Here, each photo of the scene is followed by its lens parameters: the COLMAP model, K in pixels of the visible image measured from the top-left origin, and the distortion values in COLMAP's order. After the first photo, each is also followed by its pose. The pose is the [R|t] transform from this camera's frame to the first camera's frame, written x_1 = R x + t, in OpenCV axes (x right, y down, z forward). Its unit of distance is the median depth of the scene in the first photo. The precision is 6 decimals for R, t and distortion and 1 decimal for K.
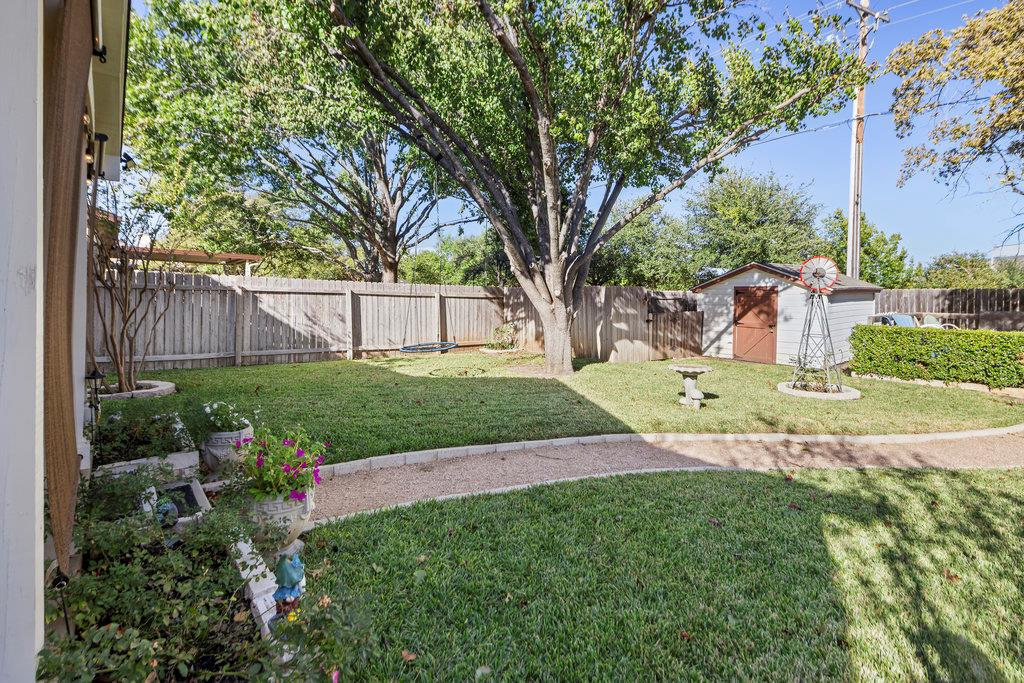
lens RADIAL K [[496.3, 0, 516.0], [0, 496.3, 302.3], [0, 0, 1]] dist [0.000595, -0.000645]
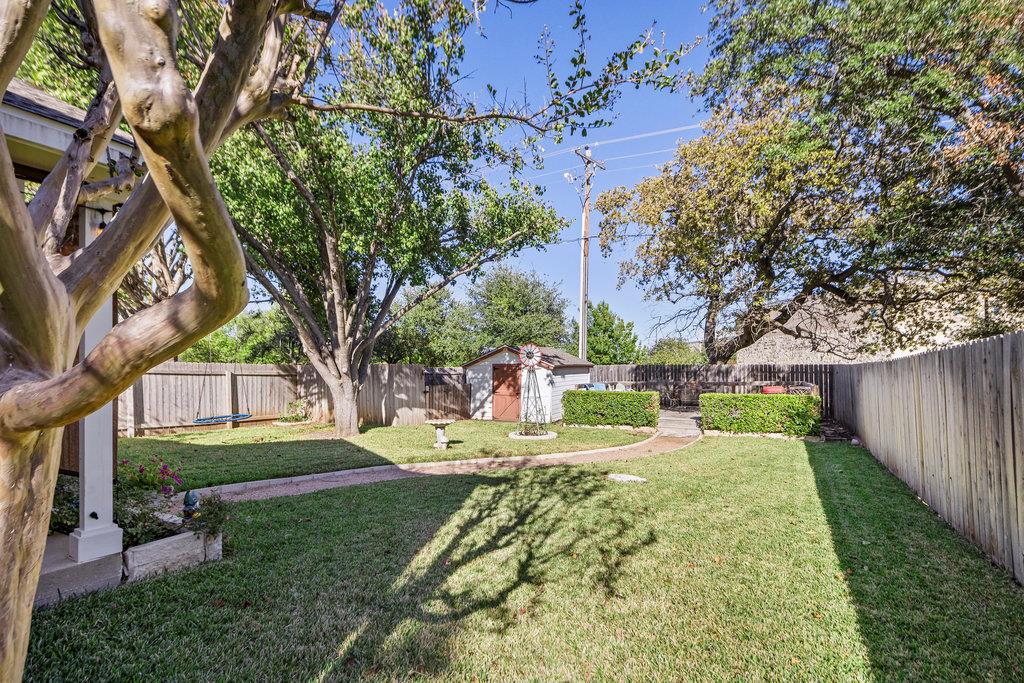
lens RADIAL K [[482.3, 0, 514.8], [0, 482.3, 363.5], [0, 0, 1]] dist [0.001366, -0.000101]
pose [[0.920997, -0.004026, 0.389548, 0.004217], [0.016070, 0.999488, -0.027665, 0.003567], [-0.389237, 0.031740, 0.920591, -0.210222]]
